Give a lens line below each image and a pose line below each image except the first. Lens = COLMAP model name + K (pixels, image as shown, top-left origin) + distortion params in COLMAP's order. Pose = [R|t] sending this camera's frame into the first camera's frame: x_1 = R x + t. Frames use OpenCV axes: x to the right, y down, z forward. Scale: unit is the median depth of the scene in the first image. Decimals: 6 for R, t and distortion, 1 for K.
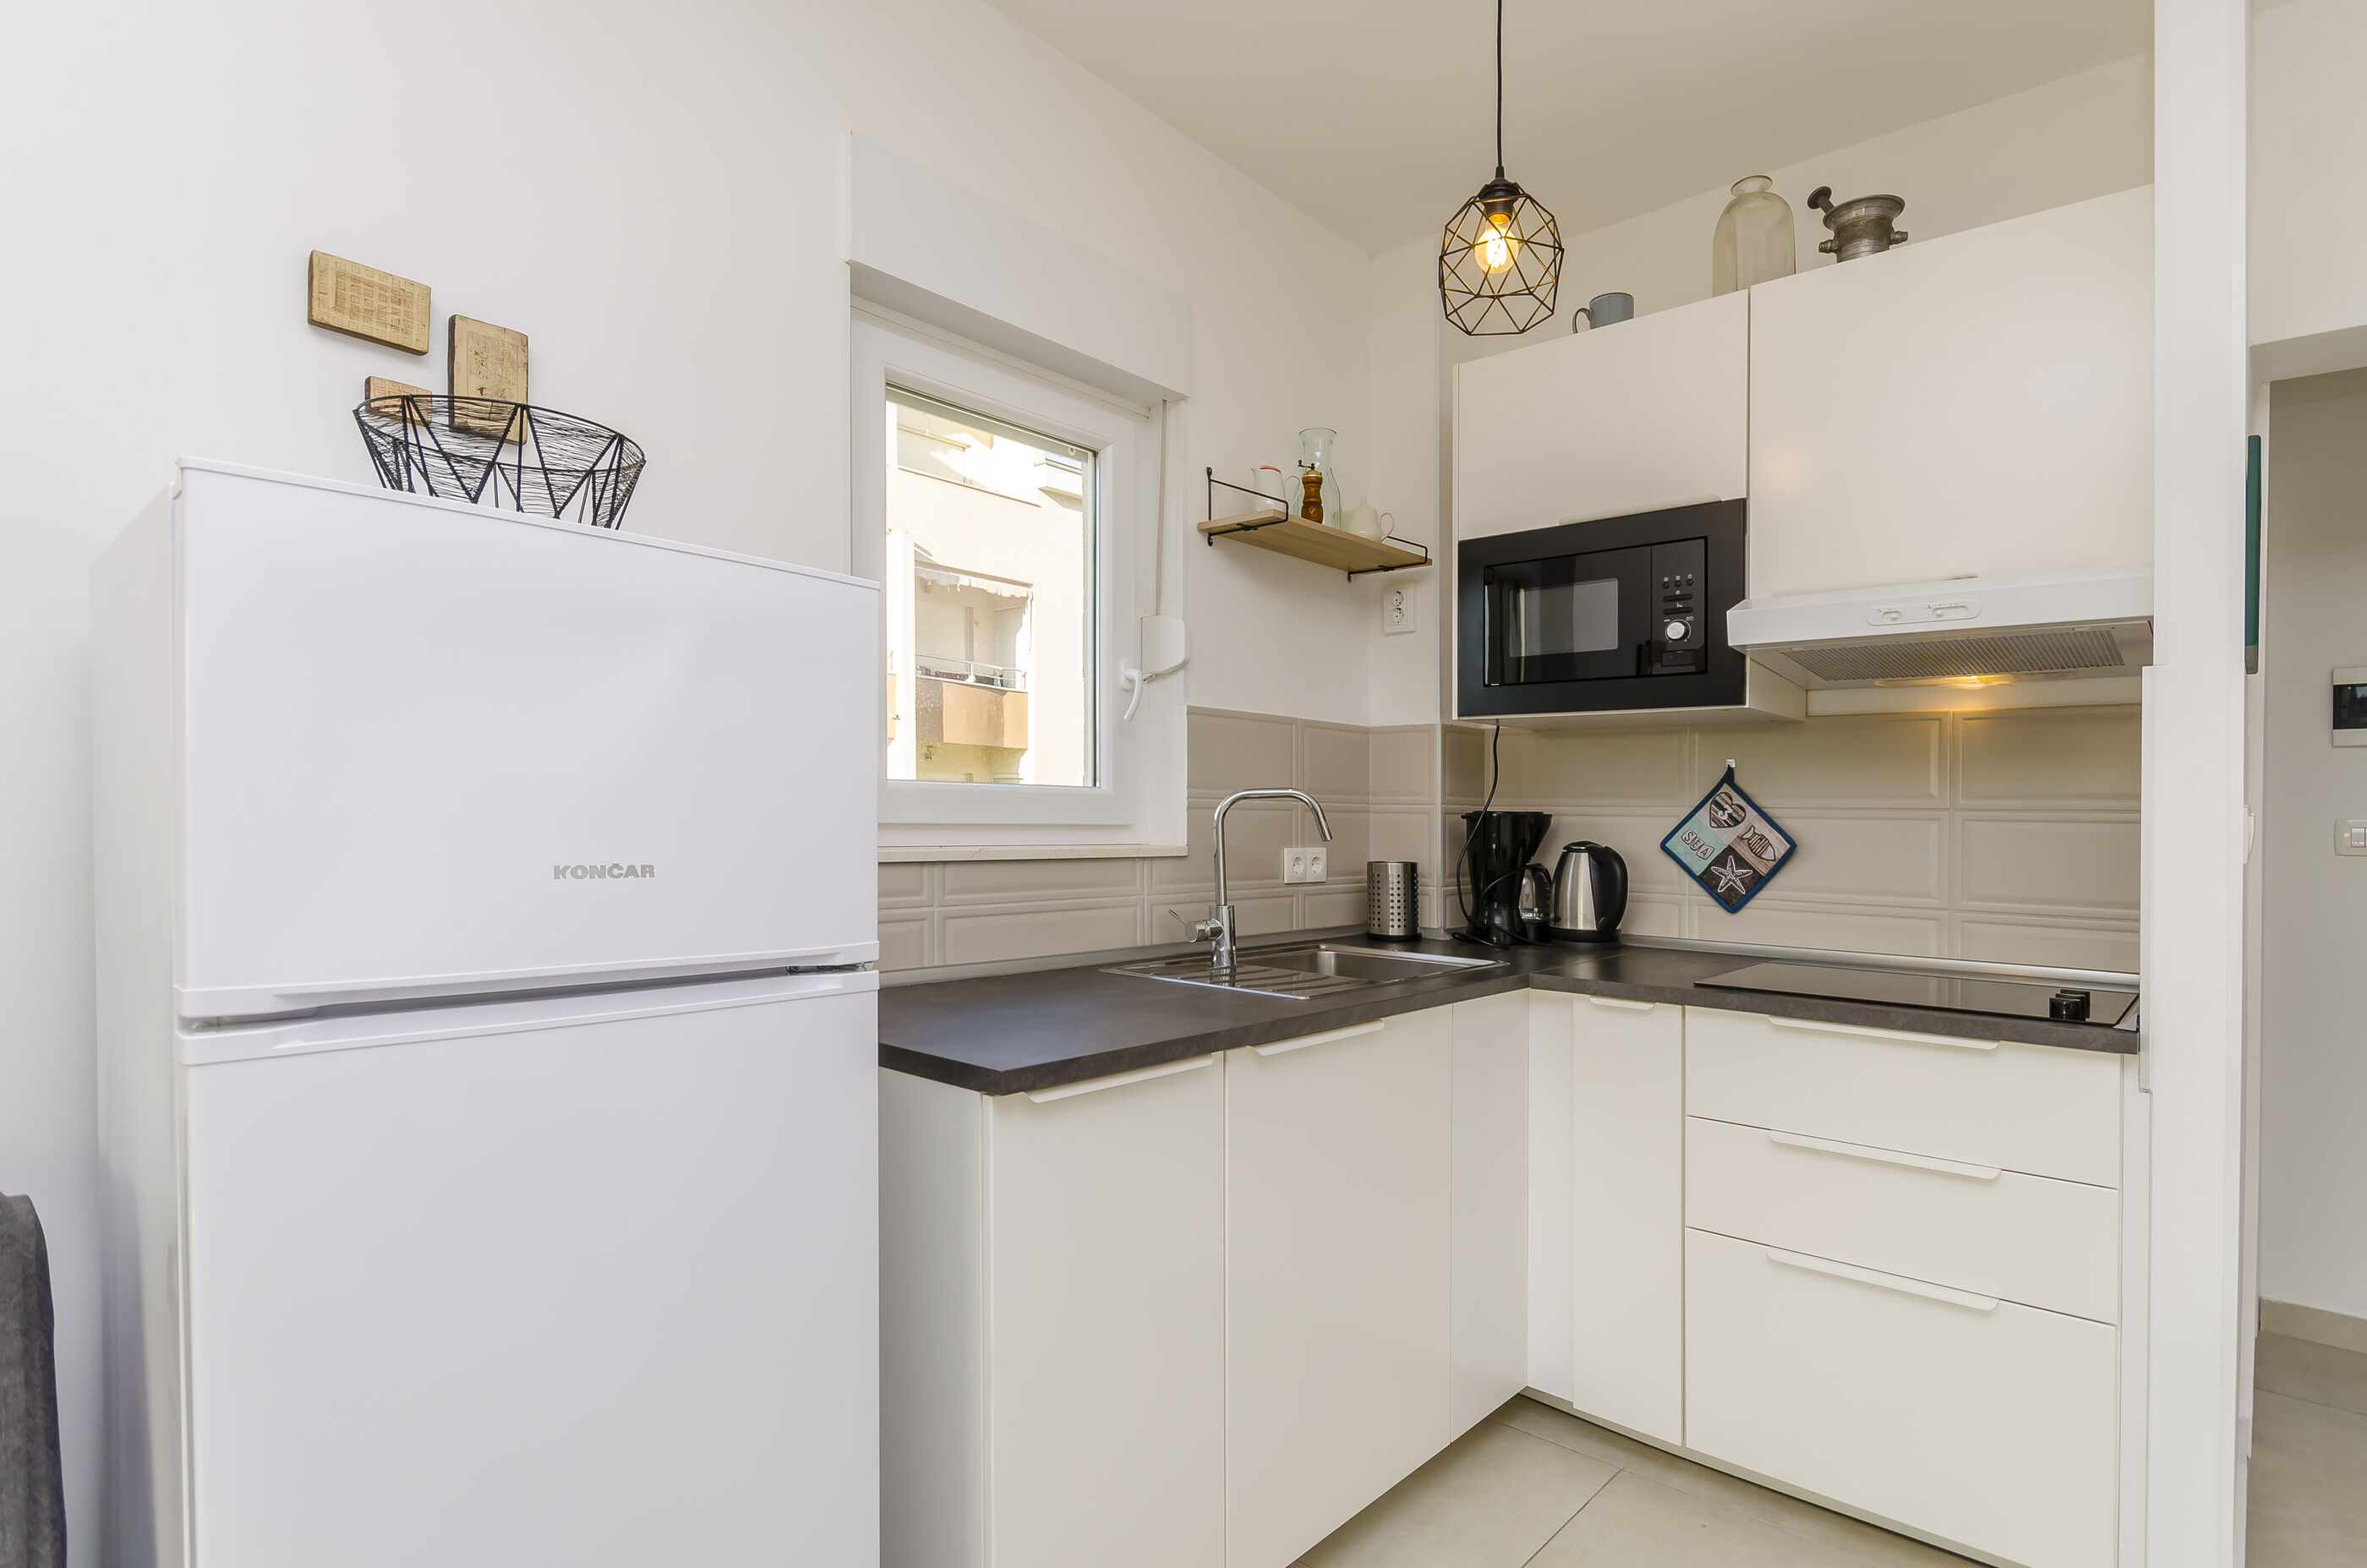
lens RADIAL K [[1195.2, 0, 1183.5], [0, 1195.2, 784.0], [0, 0, 1]] dist [0.026555, 0.000117]
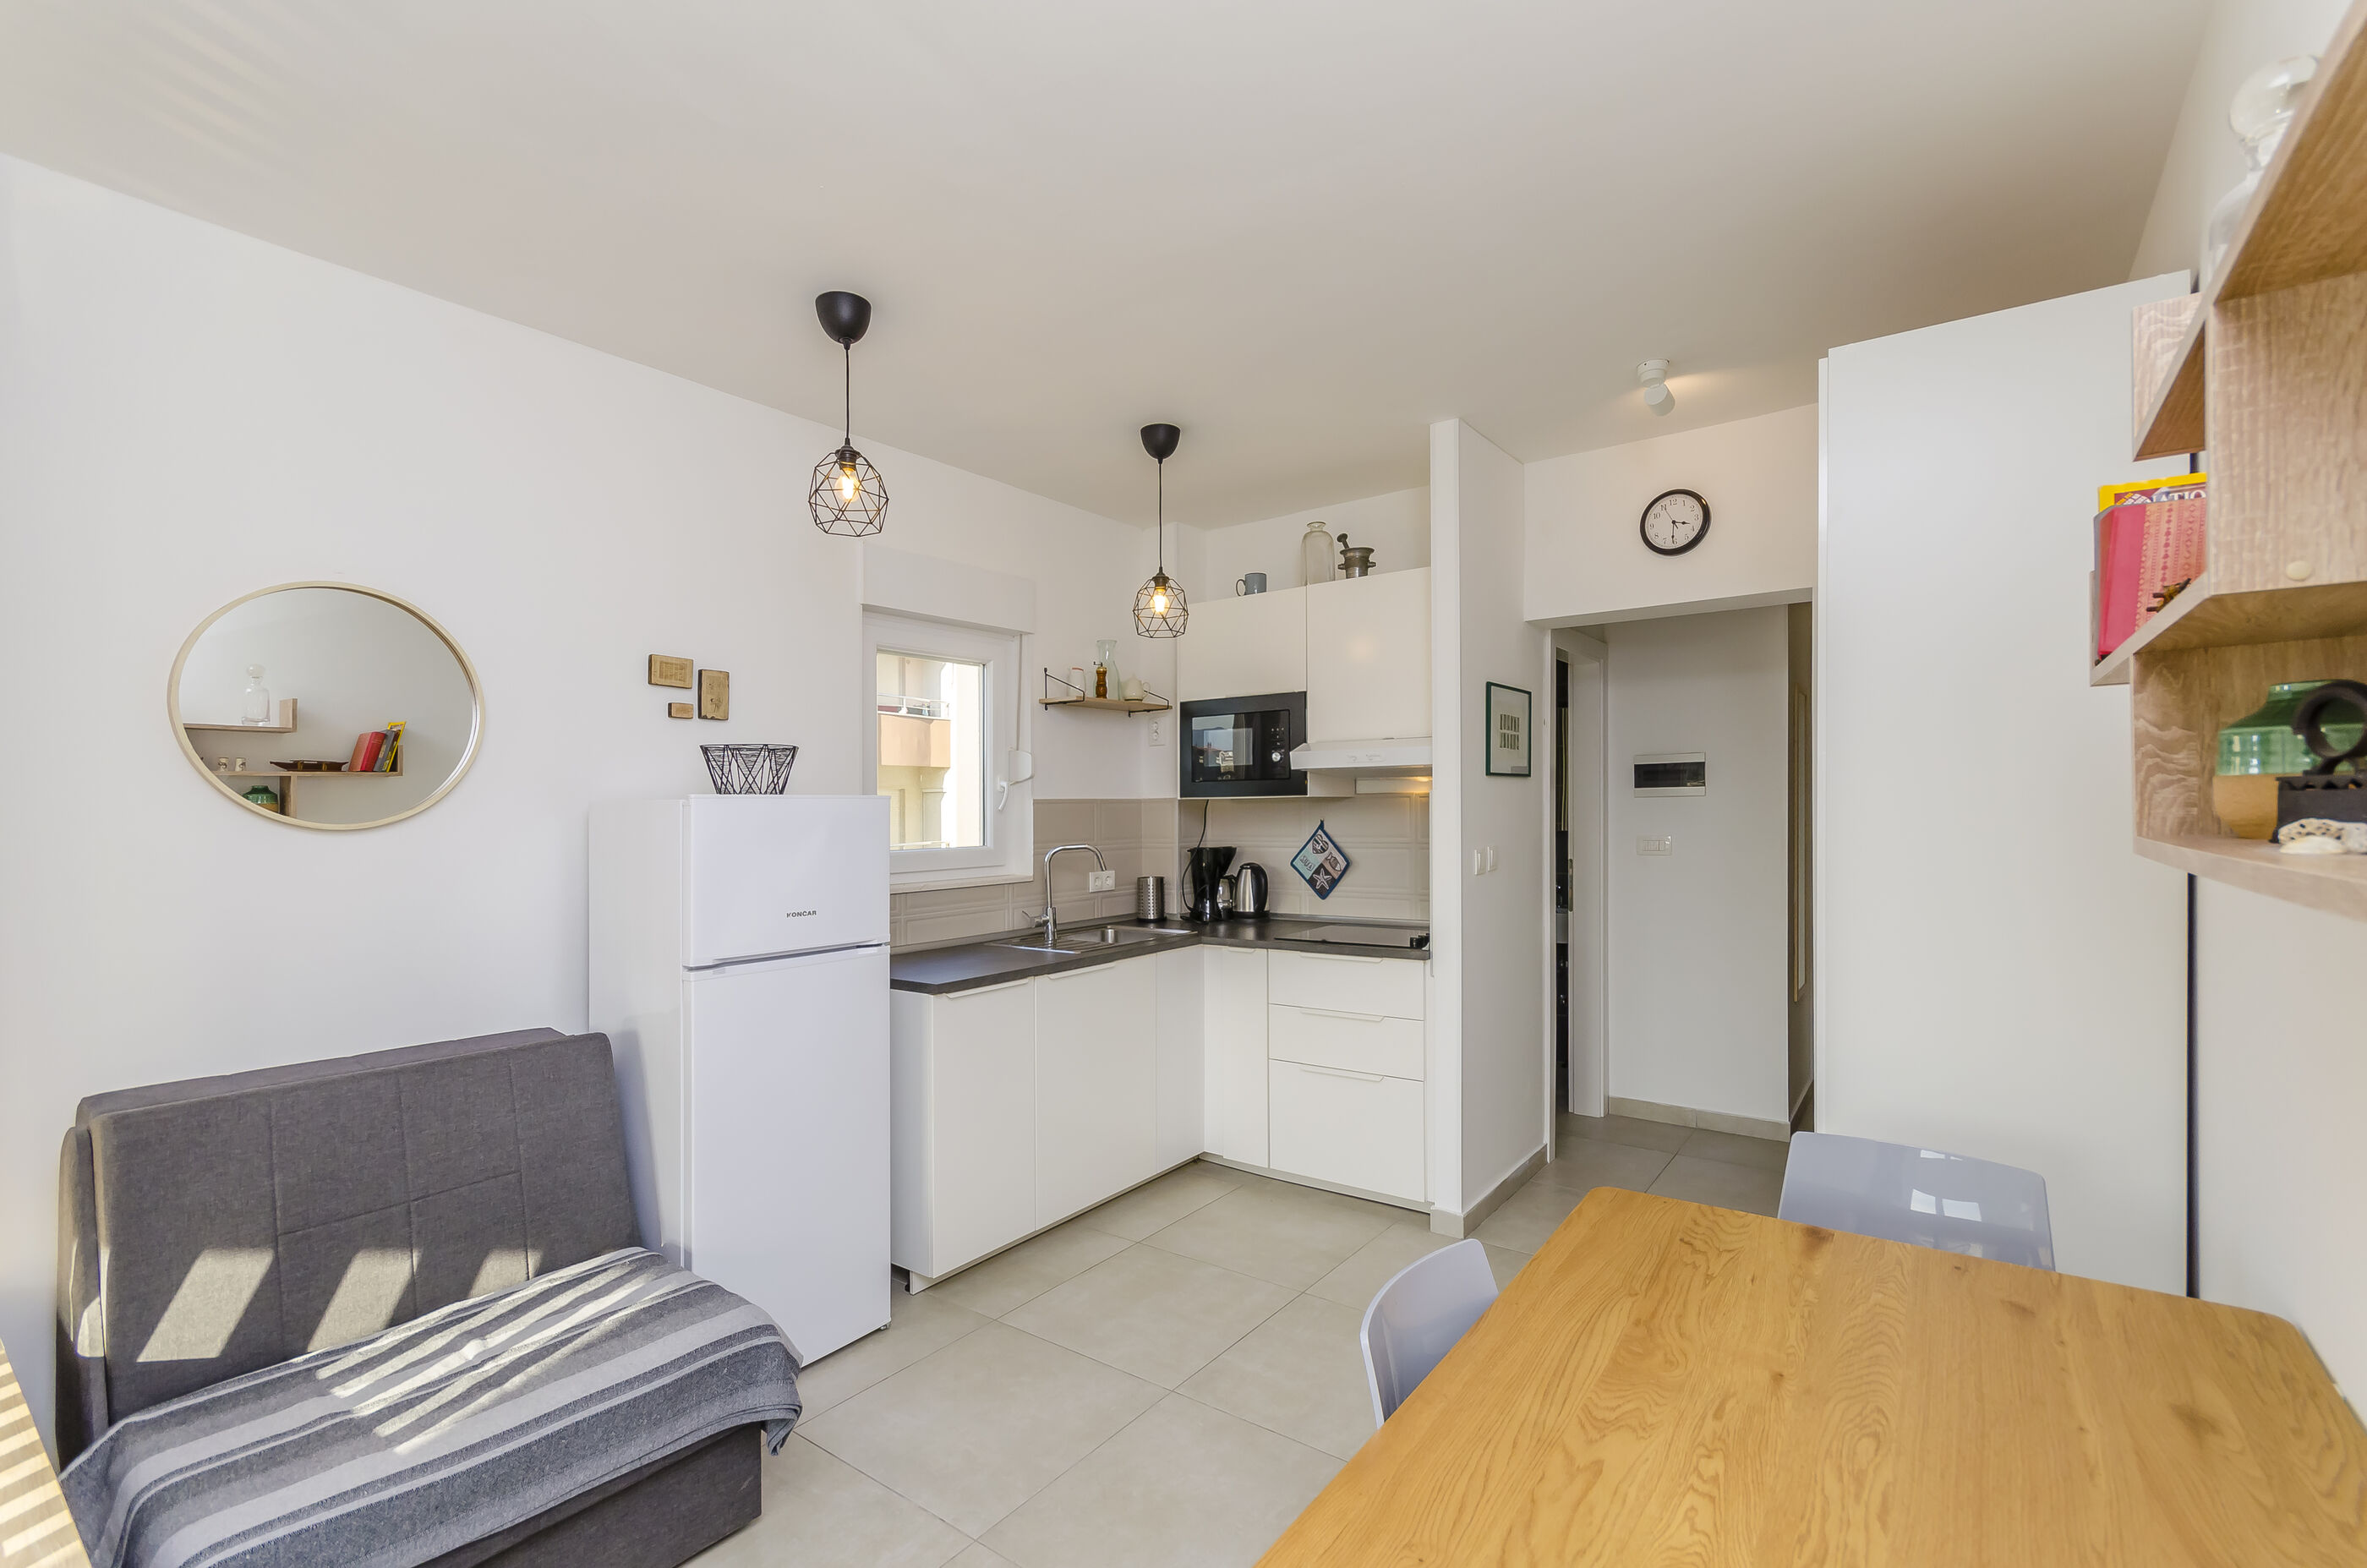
lens RADIAL K [[1026.9, 0, 1173.7], [0, 1026.9, 657.5], [0, 0, 1]] dist [0.000694, 0.000137]
pose [[0.996188, -0.020201, 0.084862, 0.088499], [0.030070, 0.992715, -0.116677, -0.089807], [-0.081887, 0.118784, 0.989538, -0.634347]]
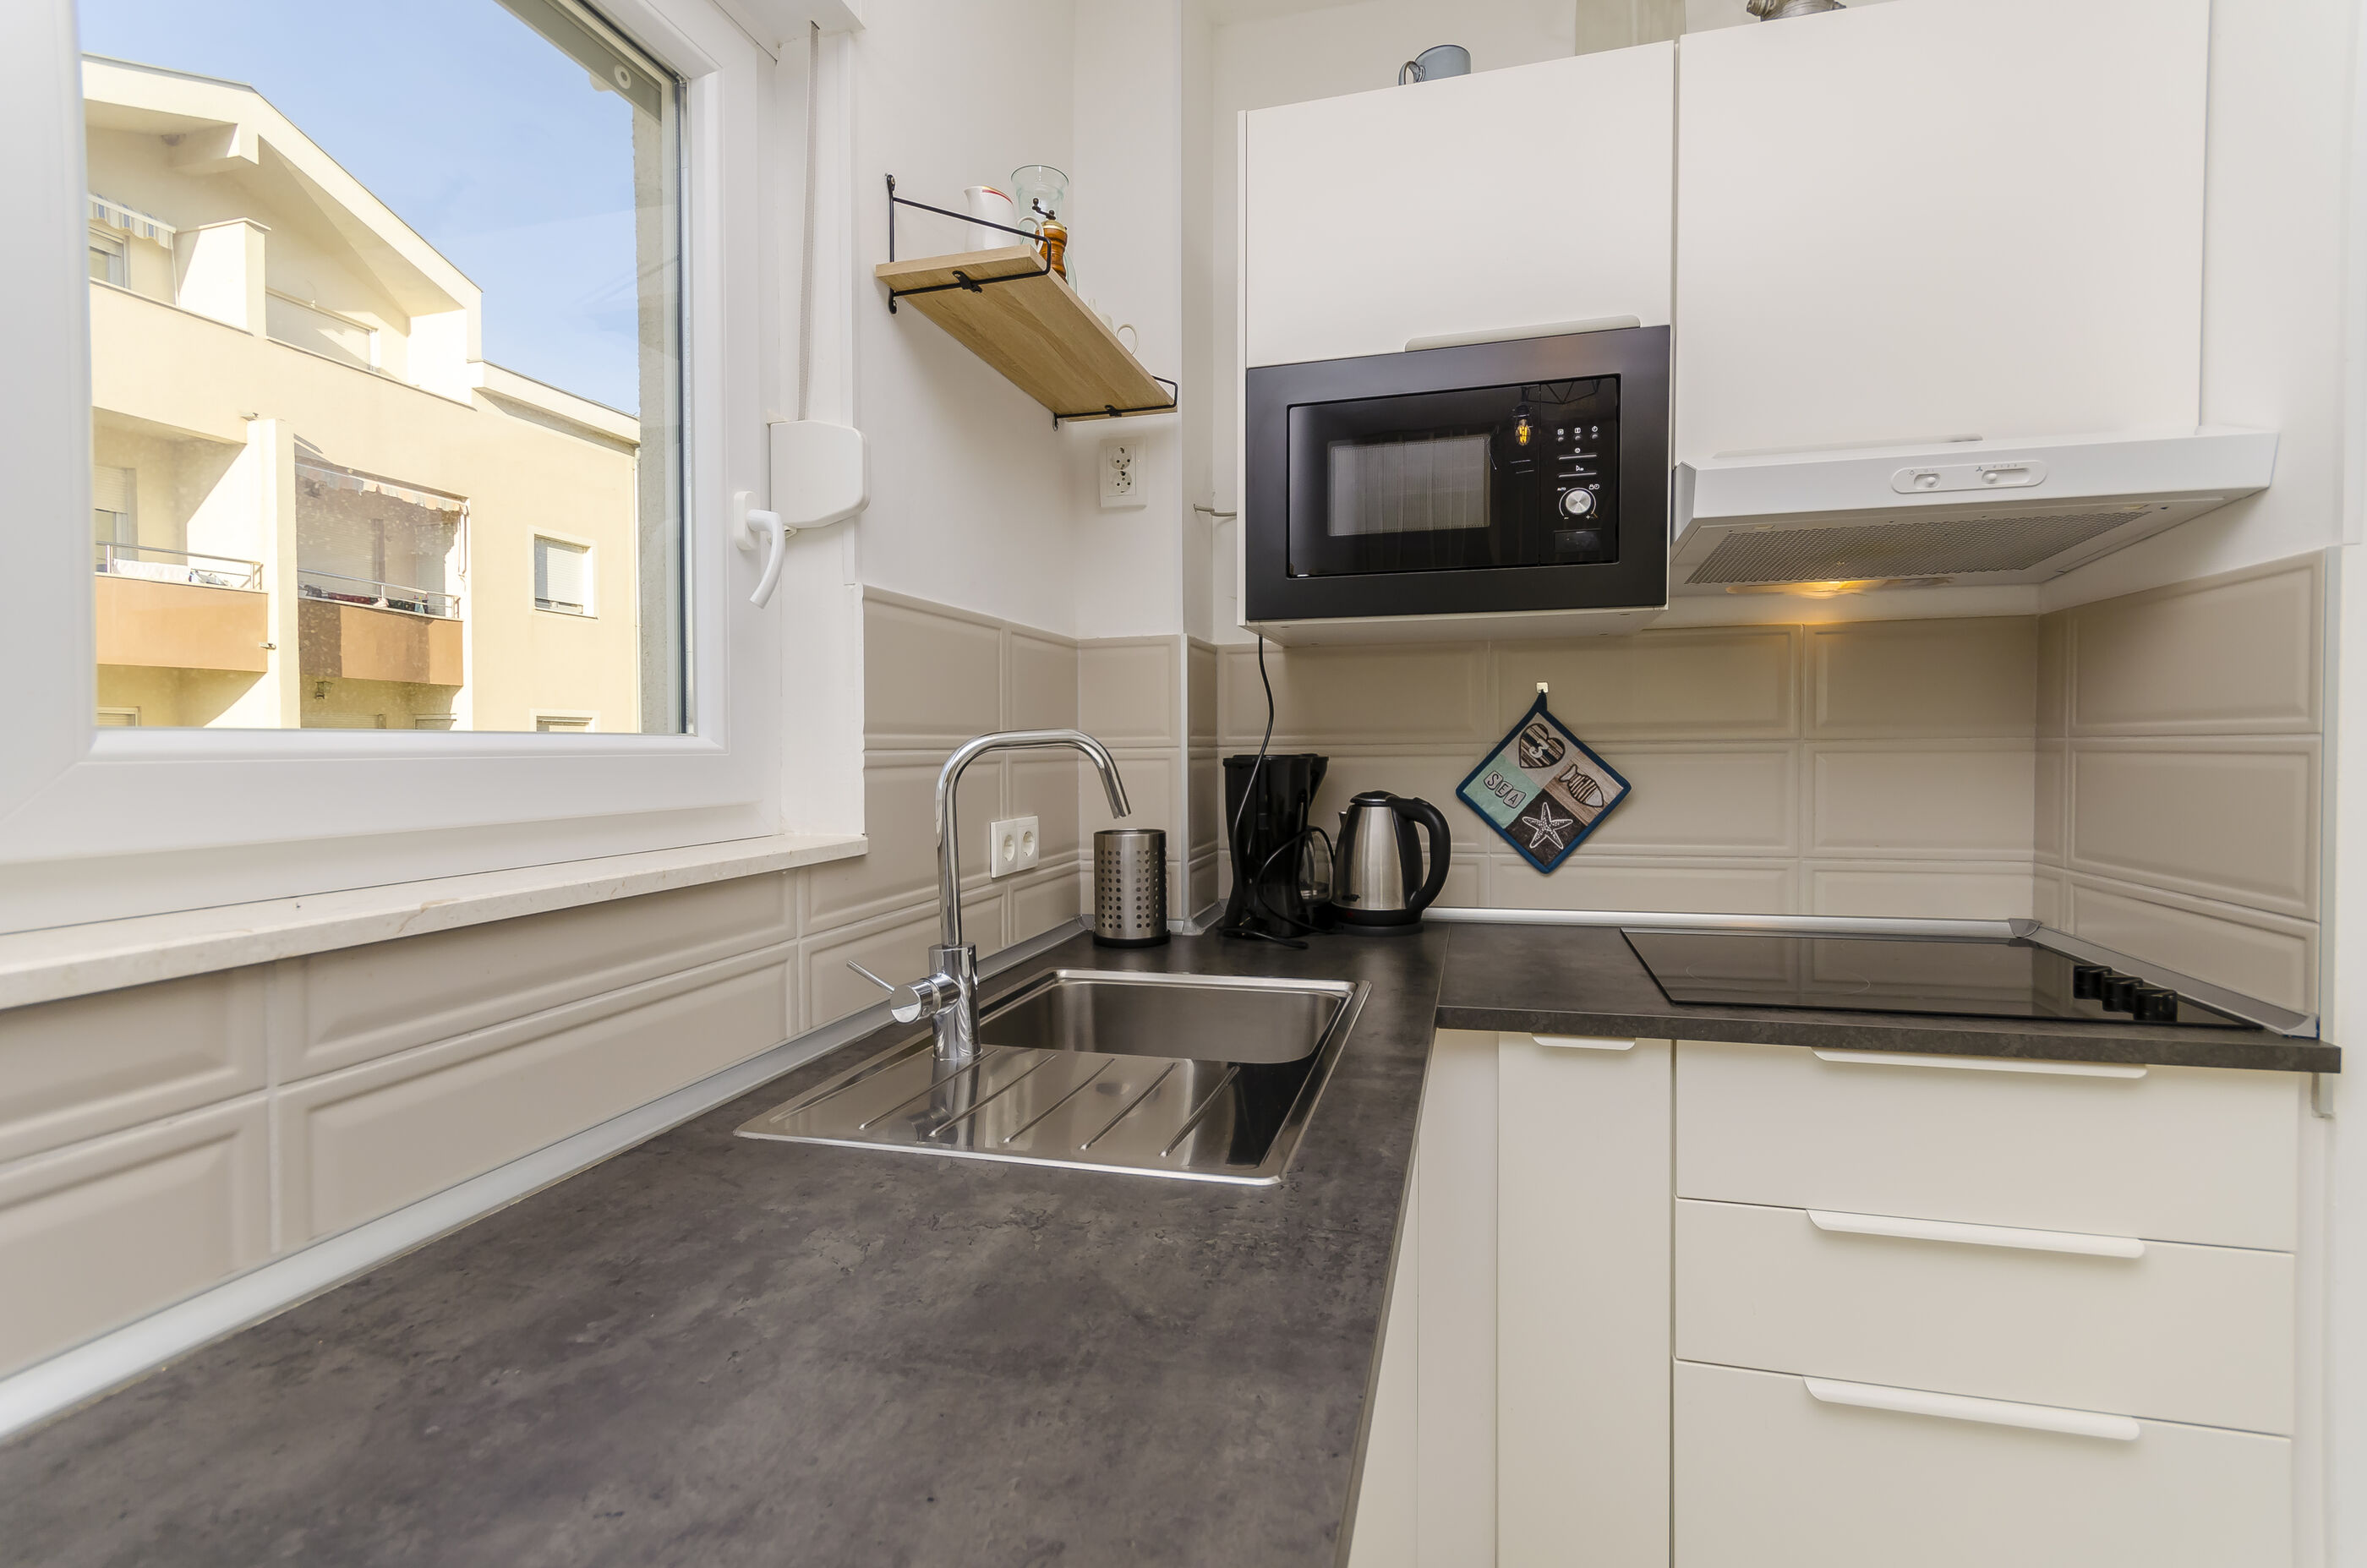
lens RADIAL K [[1082.9, 0, 1186.2], [0, 1082.9, 711.8], [0, 0, 1]] dist [0.006994, 0.000505]
pose [[0.895760, -0.013525, 0.444333, -0.082067], [0.015853, 0.999873, -0.001522, -0.003711], [-0.444256, 0.008407, 0.895861, 0.454114]]
